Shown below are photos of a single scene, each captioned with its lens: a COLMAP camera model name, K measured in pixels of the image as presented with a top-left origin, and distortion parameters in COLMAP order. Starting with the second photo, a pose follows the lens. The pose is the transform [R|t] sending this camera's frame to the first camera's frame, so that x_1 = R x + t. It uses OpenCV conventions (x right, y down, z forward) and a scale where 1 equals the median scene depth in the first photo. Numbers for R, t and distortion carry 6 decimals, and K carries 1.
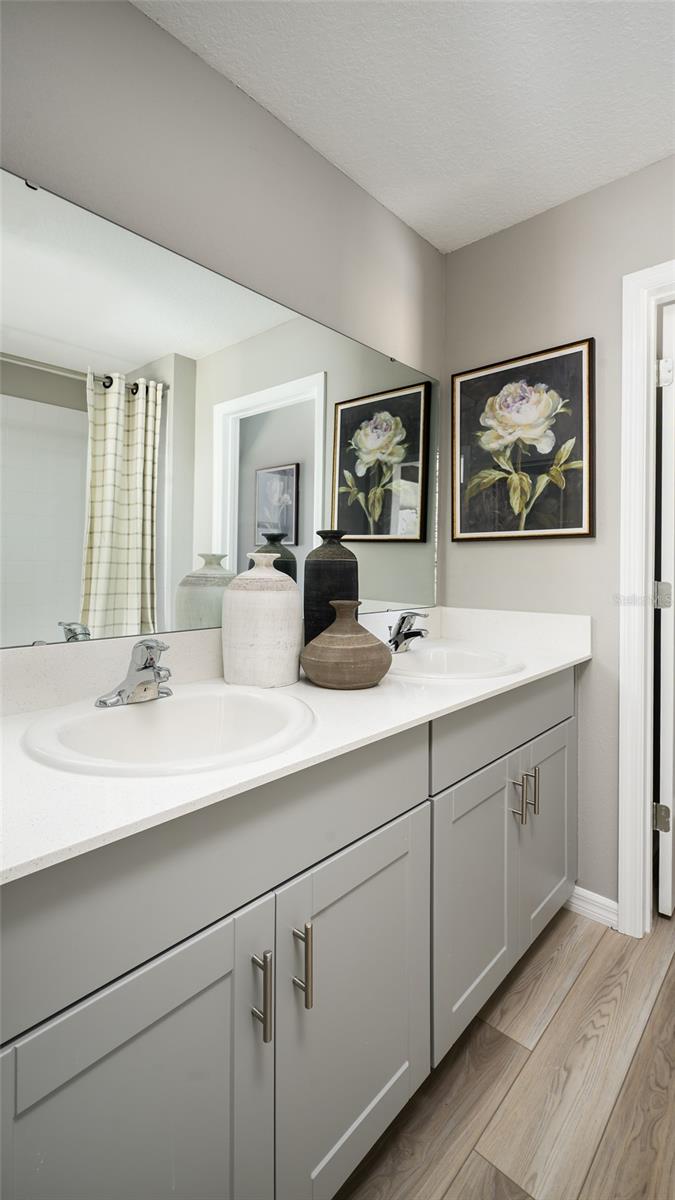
lens RADIAL K [[534.1, 0, 339.6], [0, 534.1, 572.5], [0, 0, 1]] dist [-0.001861, -0.000503]
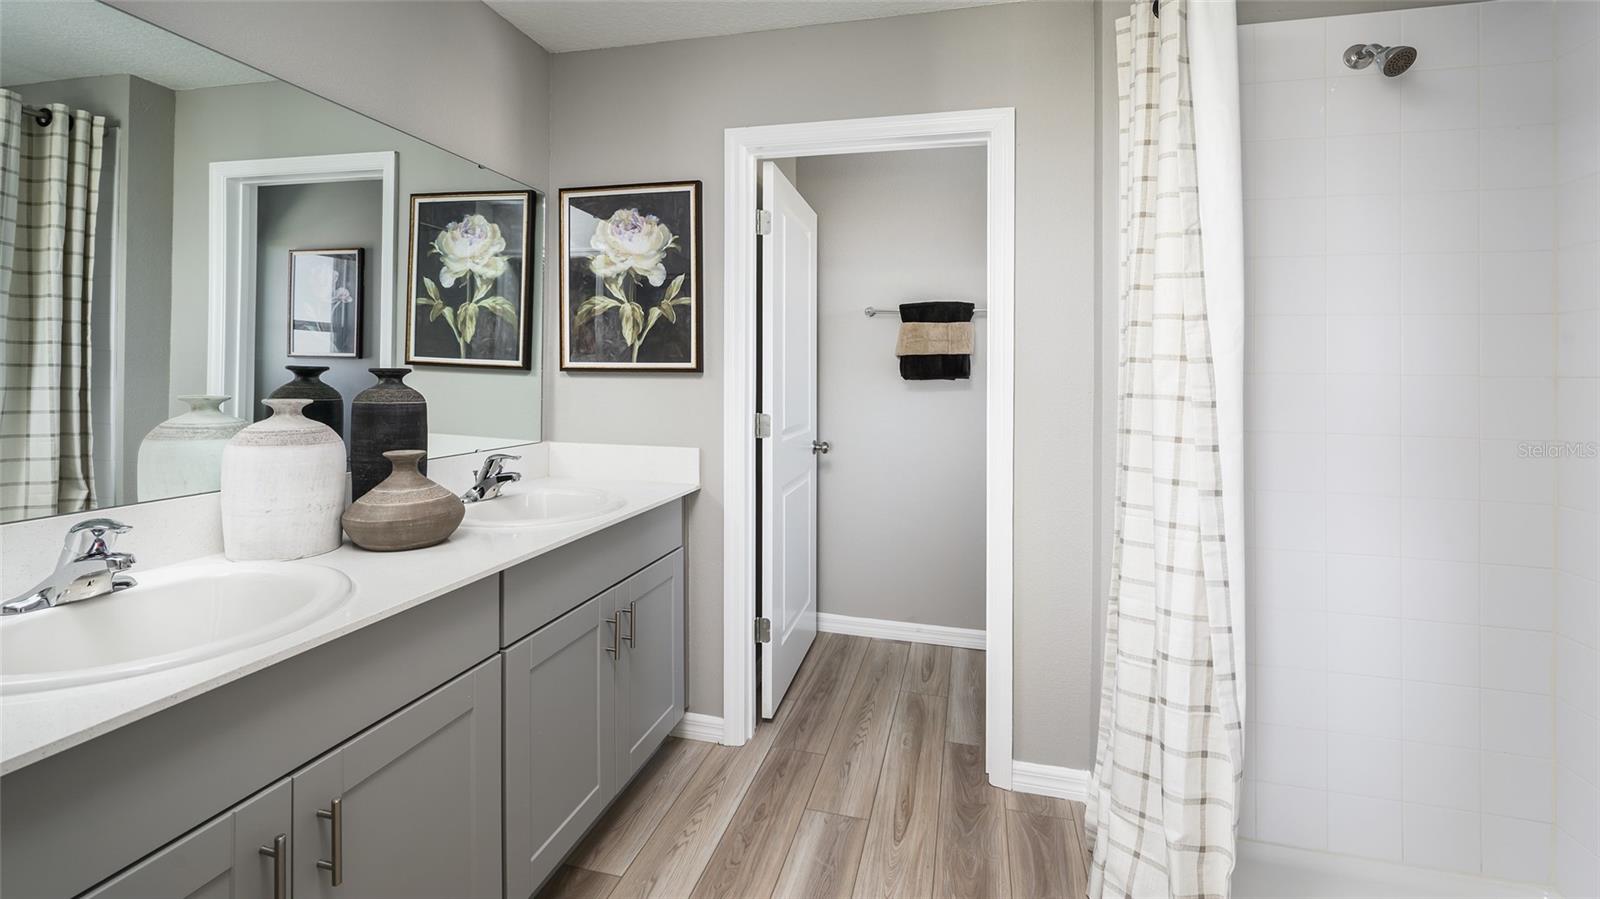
lens RADIAL K [[627.3, 0, 803.9], [0, 627.3, 397.1], [0, 0, 1]] dist [0.000469, -0.000092]
pose [[0.866050, 0.001567, 0.499955, 0.039621], [-0.010235, 0.999841, 0.014595, -0.036638], [-0.499853, -0.017757, 0.865928, -0.148736]]
